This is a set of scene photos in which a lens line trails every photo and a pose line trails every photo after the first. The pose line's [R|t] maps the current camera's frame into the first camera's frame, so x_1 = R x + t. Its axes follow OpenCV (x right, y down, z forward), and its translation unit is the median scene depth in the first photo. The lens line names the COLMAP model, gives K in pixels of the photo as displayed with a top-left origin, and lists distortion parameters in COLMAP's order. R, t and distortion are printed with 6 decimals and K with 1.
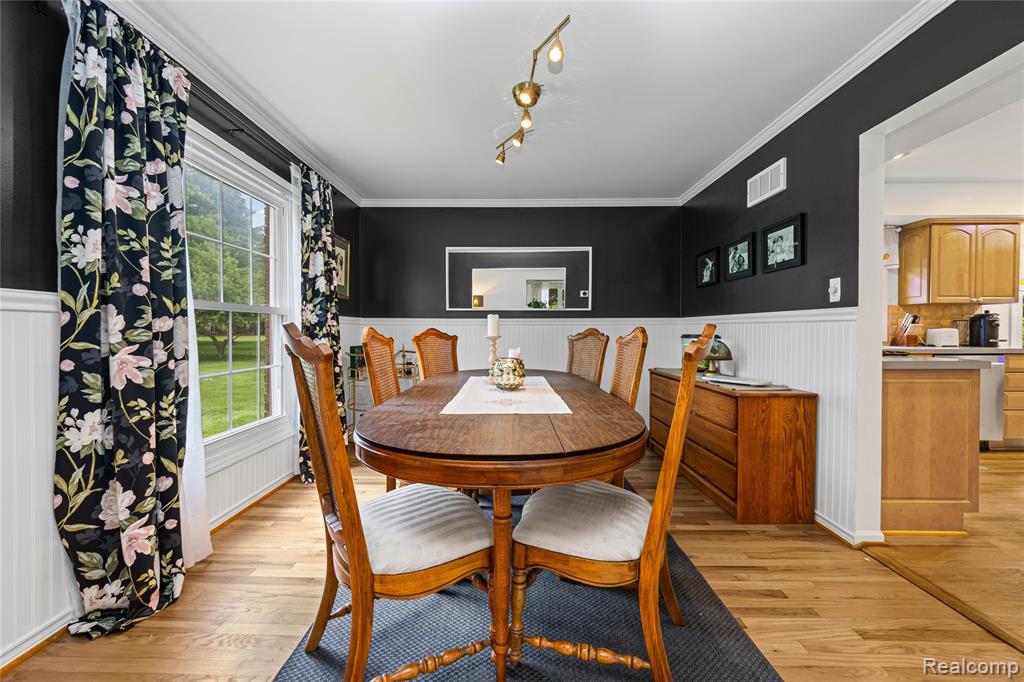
lens RADIAL K [[411.1, 0, 508.6], [0, 411.1, 333.6], [0, 0, 1]] dist [0.001400, 0.000029]
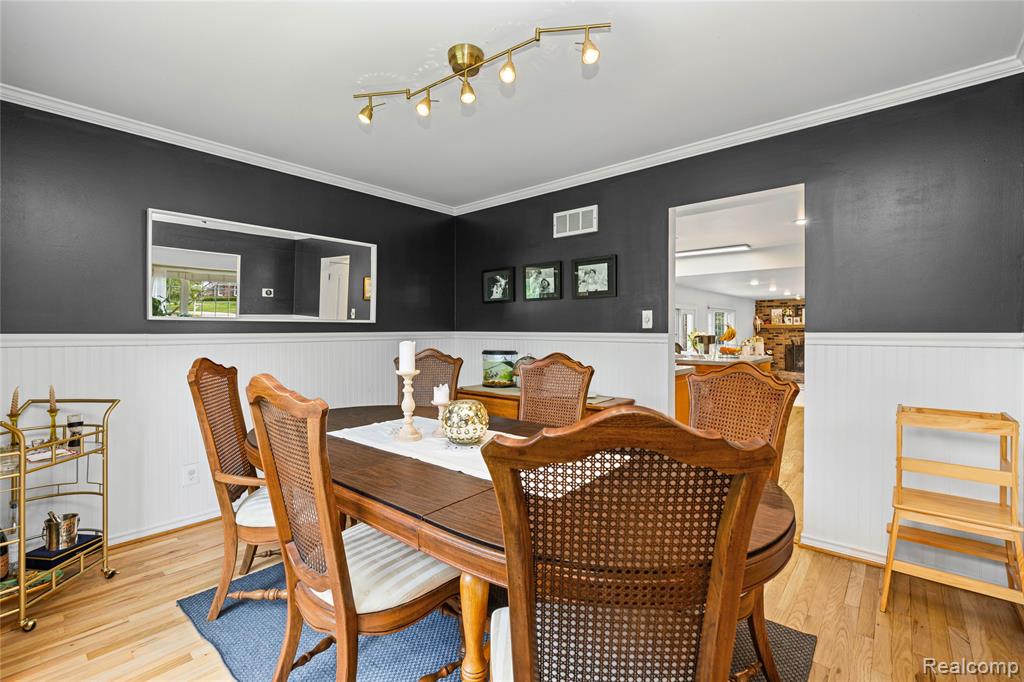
lens RADIAL K [[454.1, 0, 513.2], [0, 454.1, 339.8], [0, 0, 1]] dist [-0.003834, -0.000394]
pose [[0.632313, -0.019098, 0.774477, -0.469726], [0.008825, 0.999809, 0.017450, -0.052833], [-0.774663, -0.004199, 0.632361, 0.312804]]
